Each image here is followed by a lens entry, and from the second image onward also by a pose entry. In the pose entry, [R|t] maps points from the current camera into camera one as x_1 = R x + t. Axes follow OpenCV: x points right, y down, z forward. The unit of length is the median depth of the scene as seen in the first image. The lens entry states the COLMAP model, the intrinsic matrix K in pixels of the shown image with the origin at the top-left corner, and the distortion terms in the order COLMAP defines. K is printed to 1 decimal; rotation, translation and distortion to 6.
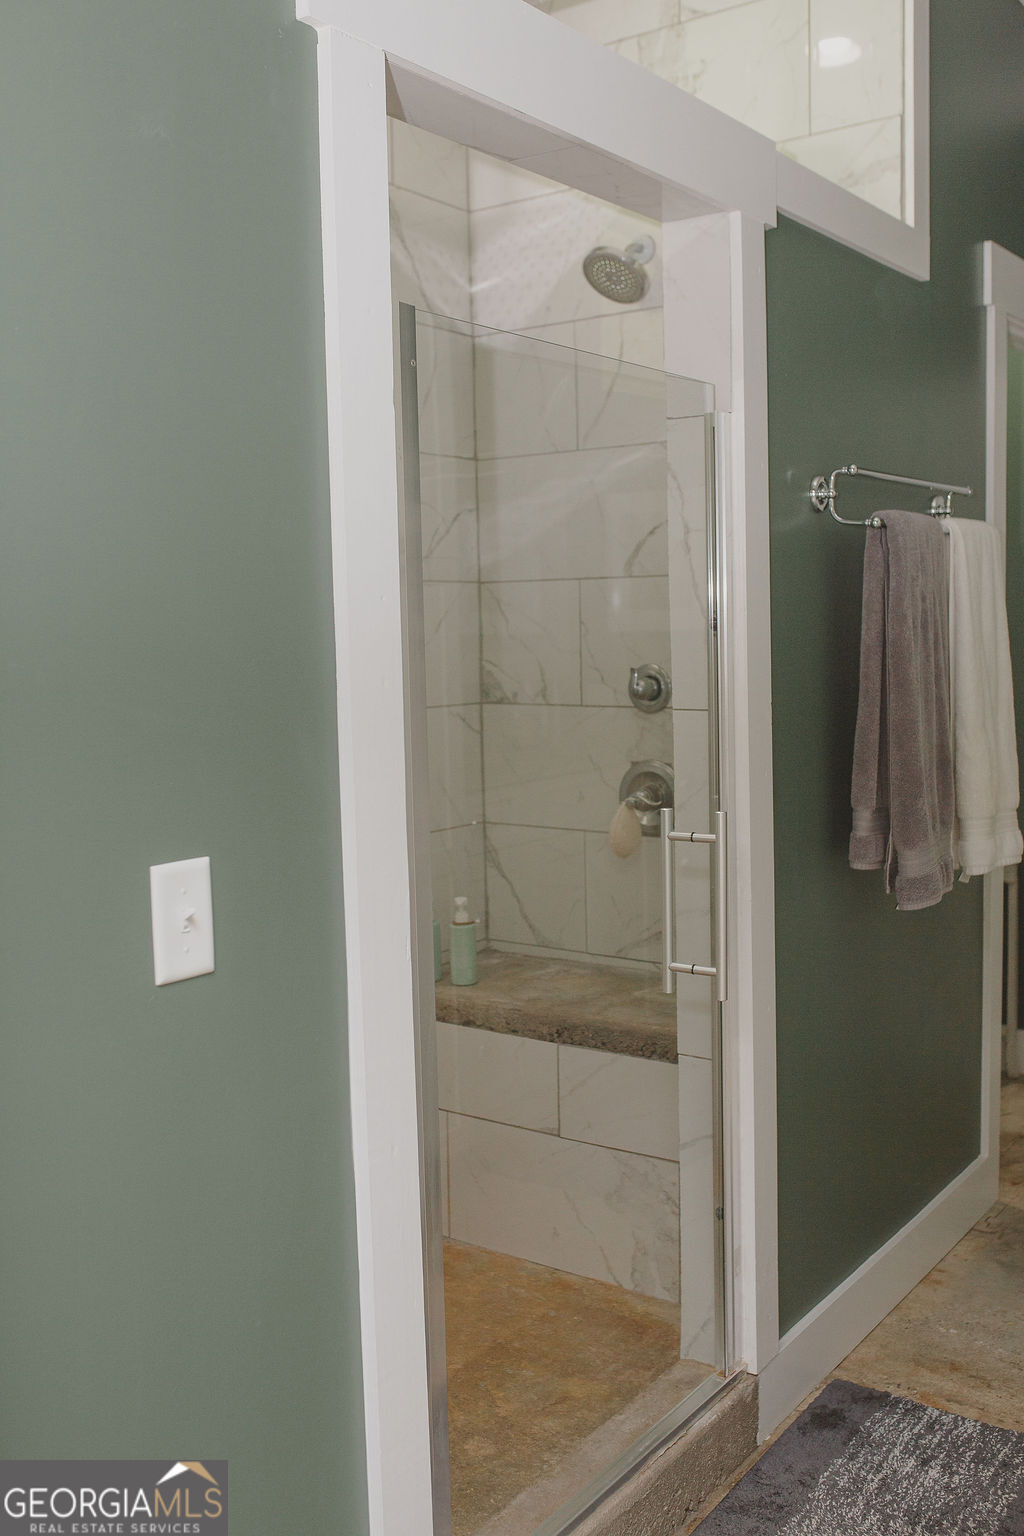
lens RADIAL K [[1464.1, 0, 506.1], [0, 1464.1, 765.4], [0, 0, 1]] dist [-0.037750, 0.000000]
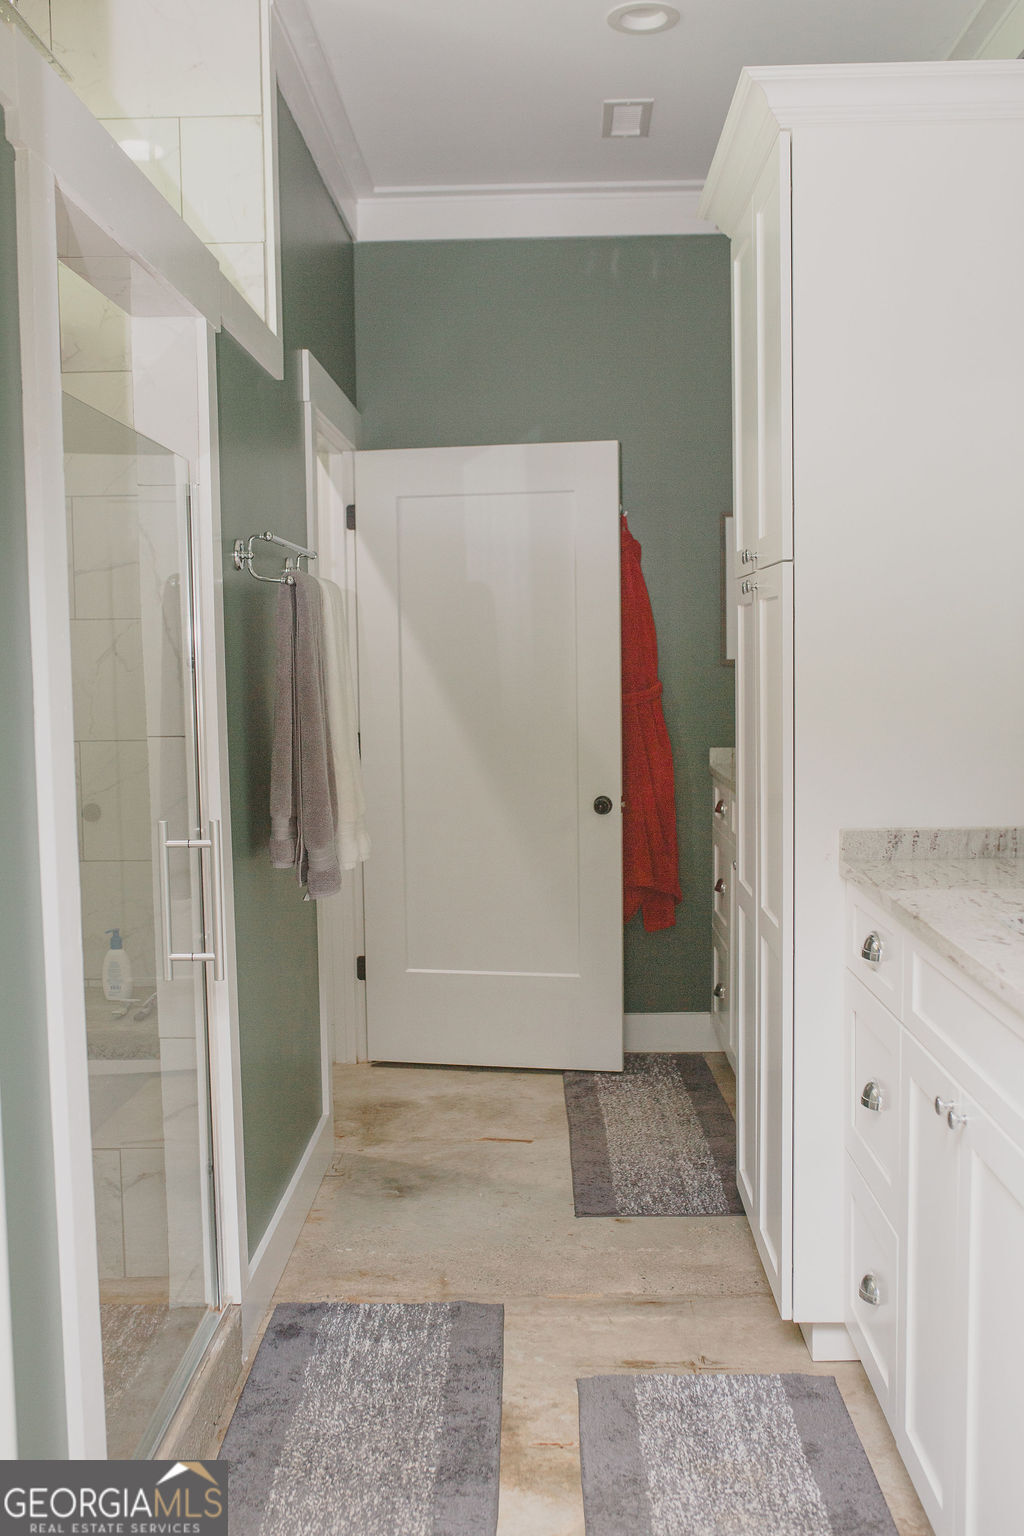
lens RADIAL K [[1464.1, 0, 521.1], [0, 1464.1, 777.3], [0, 0, 1]] dist [-0.037750, 0.000000]
pose [[0.816572, -0.039608, 0.575884, -0.292943], [0.054391, 0.998484, -0.008450, 0.018132], [-0.574676, 0.038223, 0.817488, -0.100965]]
